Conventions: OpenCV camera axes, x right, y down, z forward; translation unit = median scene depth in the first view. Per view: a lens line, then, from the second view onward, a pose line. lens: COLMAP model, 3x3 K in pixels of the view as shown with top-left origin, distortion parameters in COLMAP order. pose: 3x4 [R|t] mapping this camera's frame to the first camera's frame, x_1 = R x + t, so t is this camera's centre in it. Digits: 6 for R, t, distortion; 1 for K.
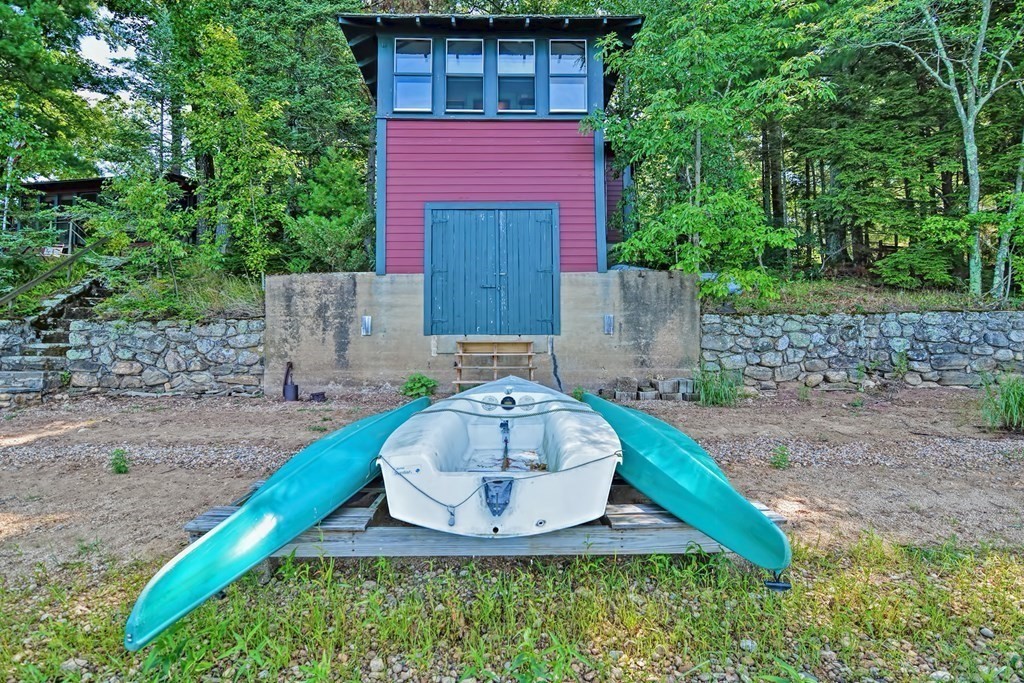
lens RADIAL K [[504.3, 0, 512.0], [0, 504.3, 341.5], [0, 0, 1]] dist [0.000219, -0.014027]
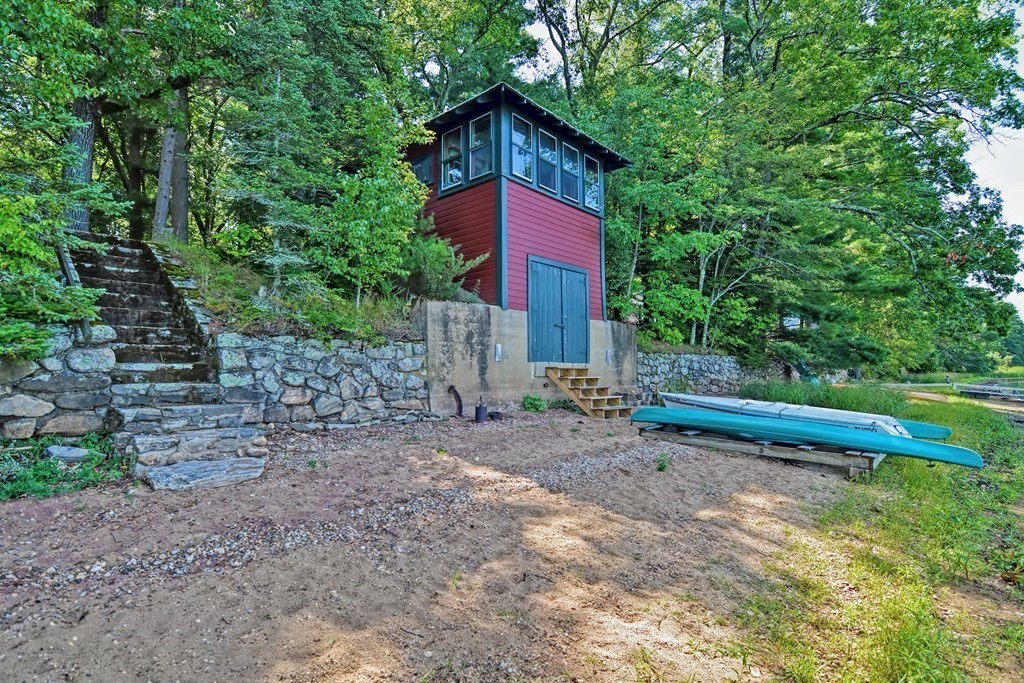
lens RADIAL K [[504.3, 0, 512.0], [0, 504.3, 341.5], [0, 0, 1]] dist [0.000219, -0.014027]
pose [[0.682601, 0.047652, 0.729236, -1.108735], [-0.025377, 0.998816, -0.041514, -0.009943], [-0.730350, 0.009832, 0.683002, 0.192302]]
